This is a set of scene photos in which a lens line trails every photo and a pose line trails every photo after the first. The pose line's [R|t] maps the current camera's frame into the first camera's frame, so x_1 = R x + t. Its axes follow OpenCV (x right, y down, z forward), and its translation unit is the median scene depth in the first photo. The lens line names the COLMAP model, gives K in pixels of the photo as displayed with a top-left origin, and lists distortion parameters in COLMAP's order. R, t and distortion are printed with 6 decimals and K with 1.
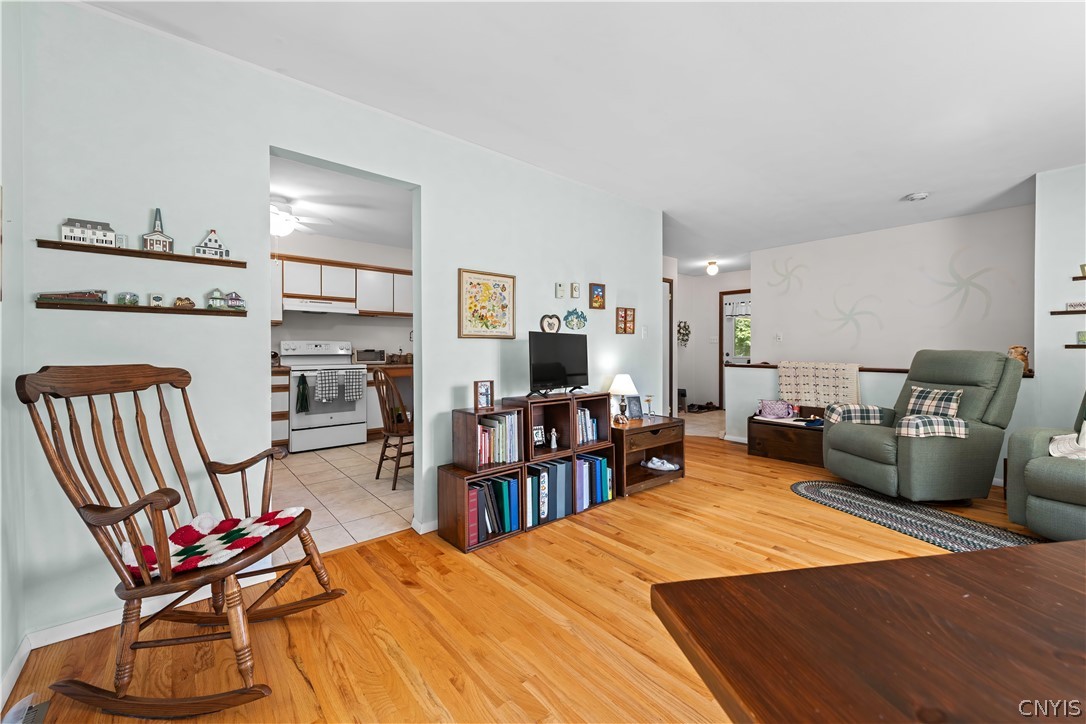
lens RADIAL K [[430.9, 0, 548.7], [0, 430.9, 347.3], [0, 0, 1]] dist [-0.000927, -0.000277]
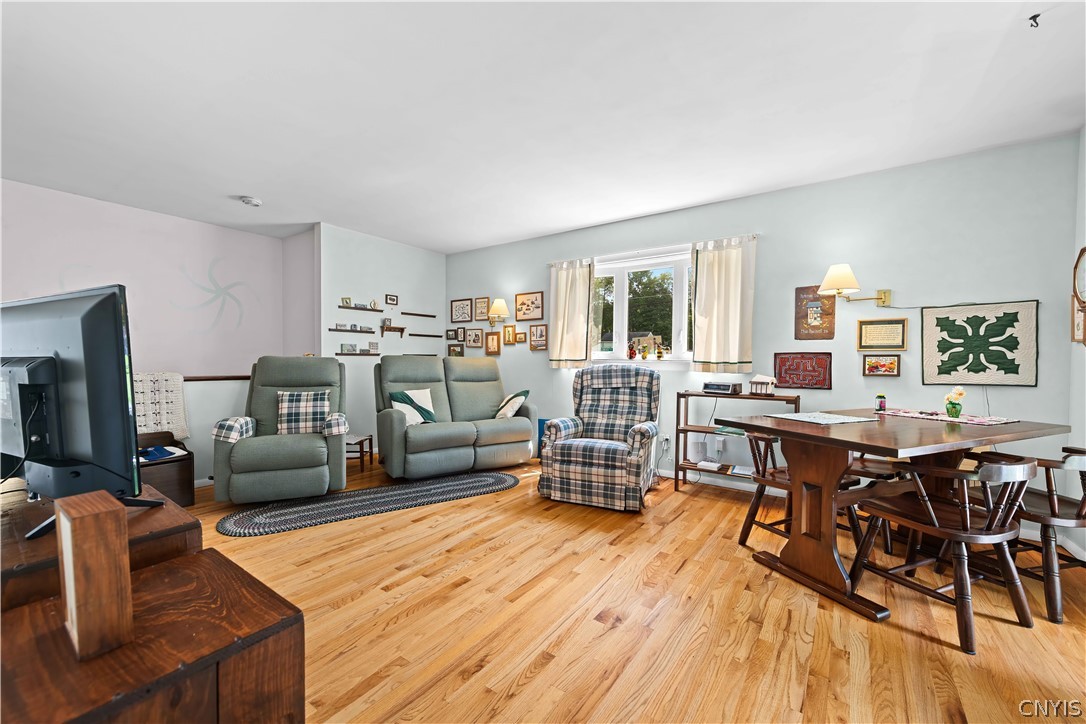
lens RADIAL K [[427.9, 0, 543.0], [0, 427.9, 362.0], [0, 0, 1]] dist [0.000300, -0.000224]
pose [[-0.238233, -0.013089, 0.971120, -0.340540], [-0.011281, 0.999879, 0.010709, 0.002261], [-0.971143, -0.008404, -0.238352, 0.710767]]
